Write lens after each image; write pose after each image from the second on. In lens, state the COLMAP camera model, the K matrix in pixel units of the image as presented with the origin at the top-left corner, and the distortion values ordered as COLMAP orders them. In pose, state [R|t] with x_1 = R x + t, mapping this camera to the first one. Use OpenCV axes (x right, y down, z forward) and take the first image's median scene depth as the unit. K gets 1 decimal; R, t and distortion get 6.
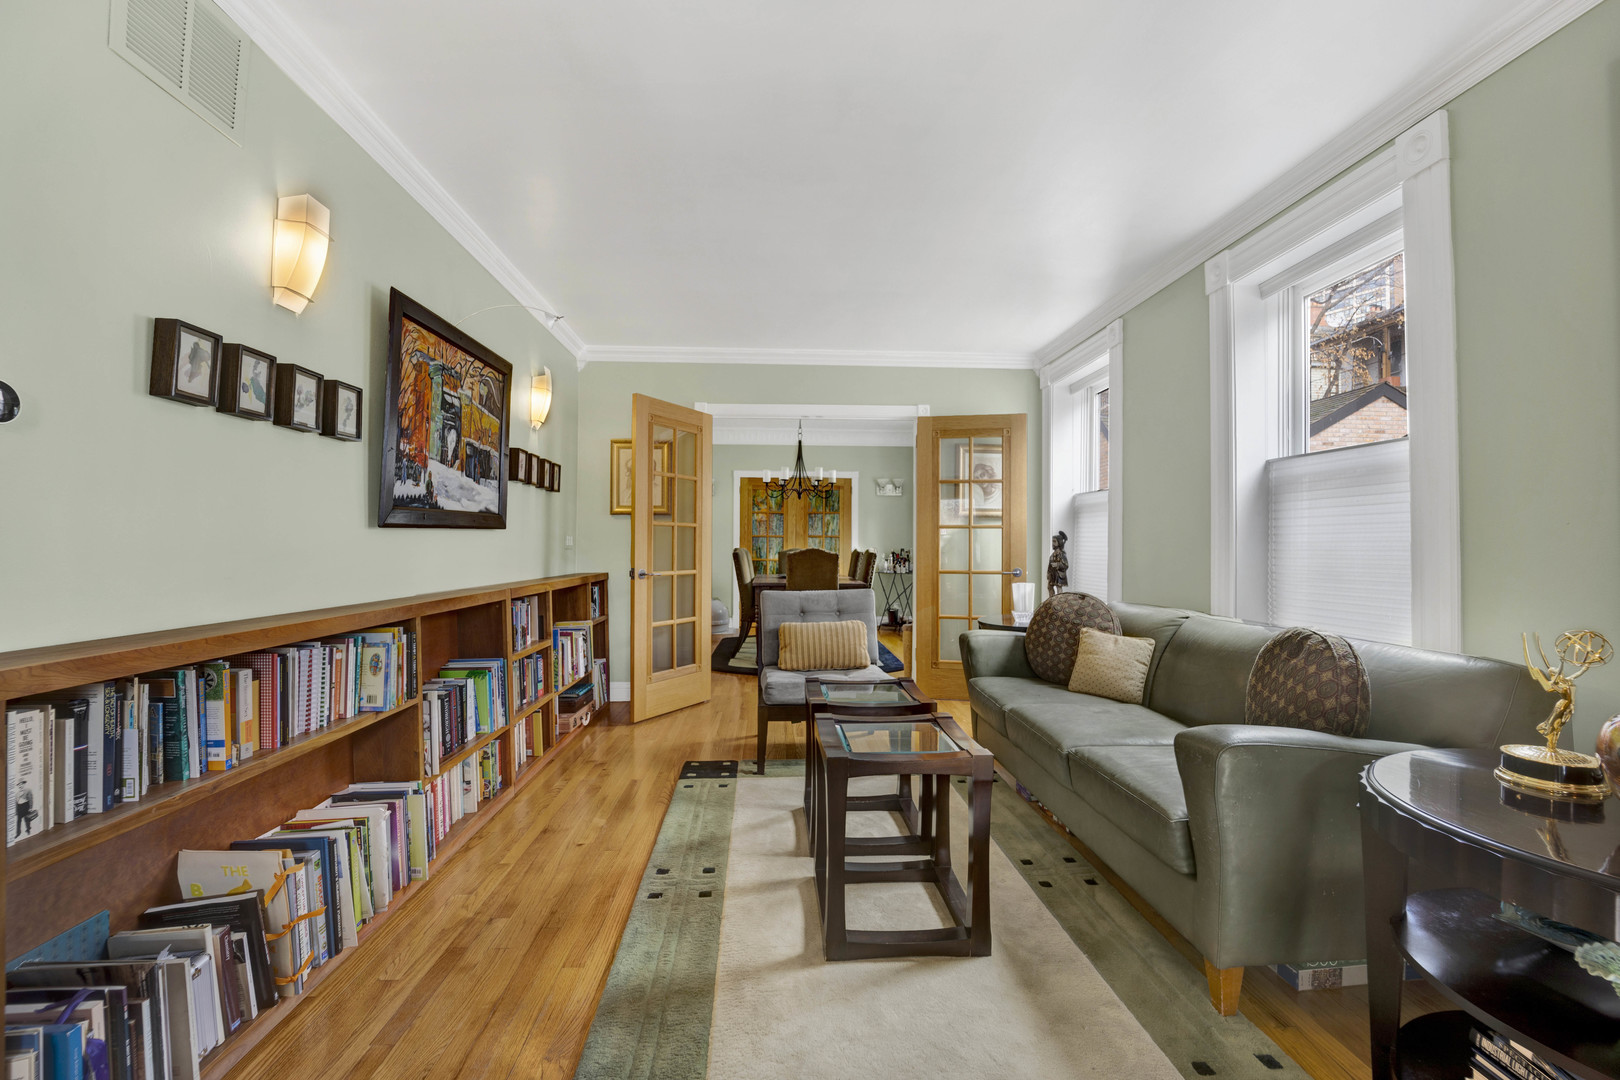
lens RADIAL K [[675.2, 0, 810.0], [0, 675.2, 540.0], [0, 0, 1]] dist [-0.019282, -0.000199]
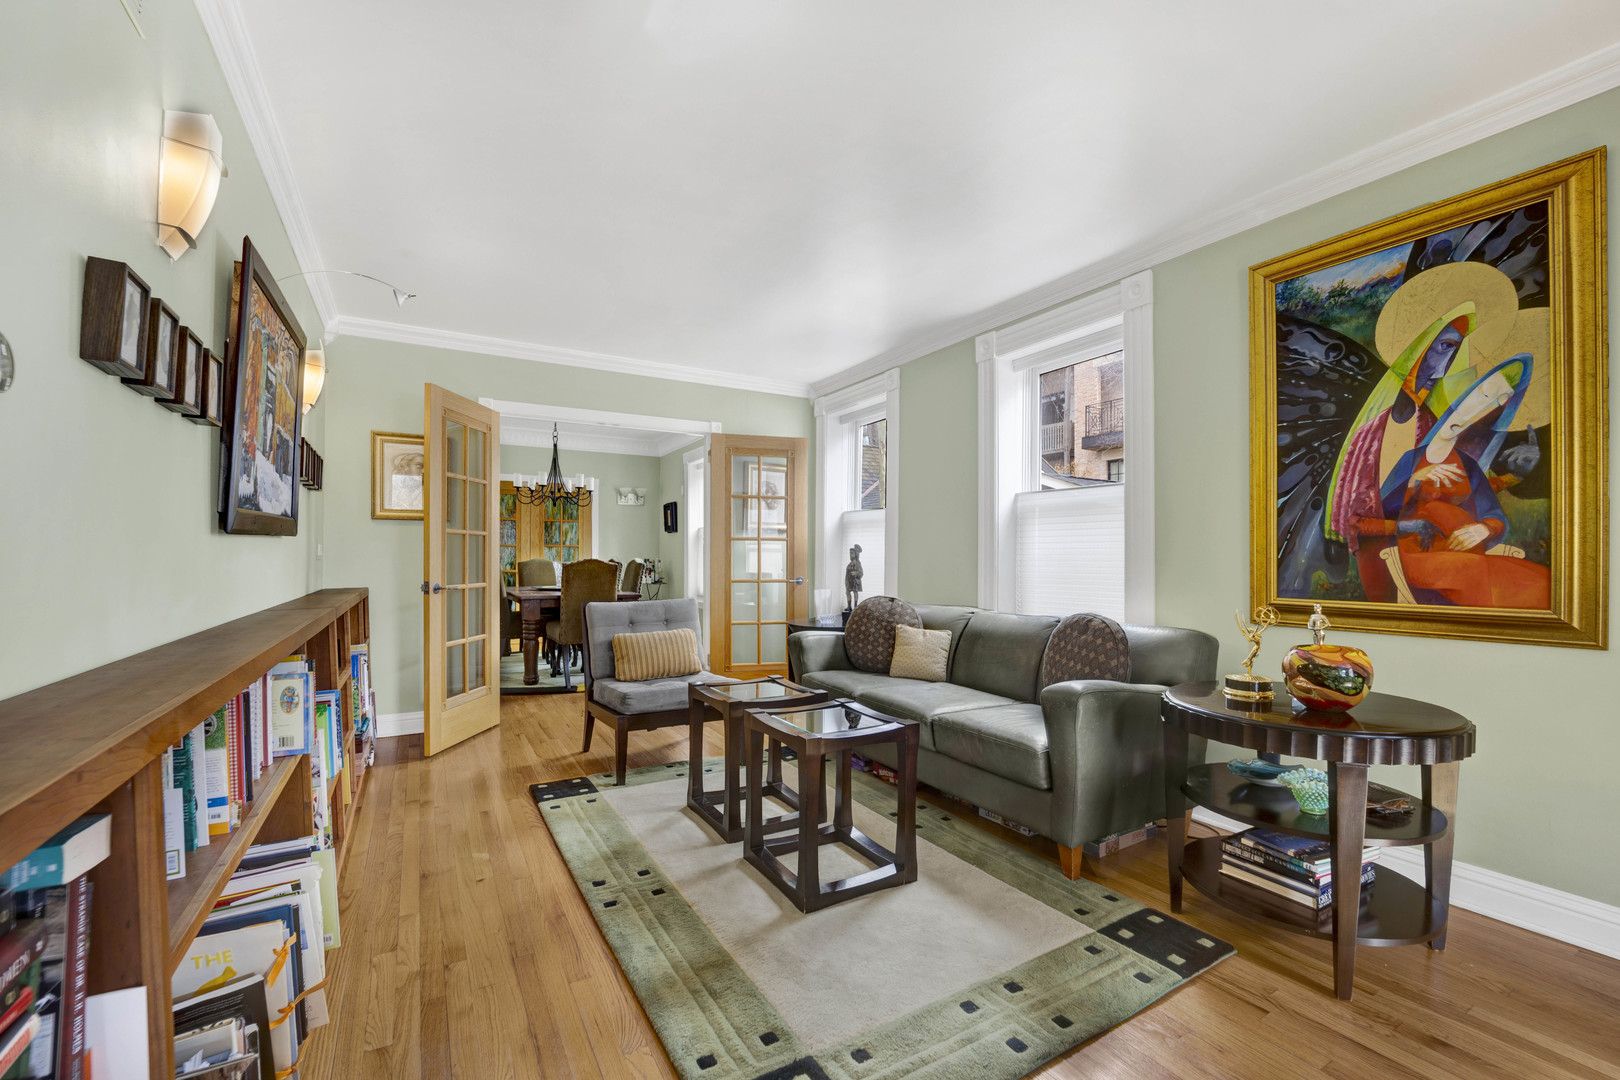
lens RADIAL K [[695.5, 0, 803.0], [0, 695.5, 559.4], [0, 0, 1]] dist [-0.019594, -0.000102]
pose [[0.887752, -0.000616, 0.460322, -0.310633], [-0.005878, 0.999902, 0.012674, -0.002164], [-0.460285, -0.013957, 0.887661, -0.033909]]
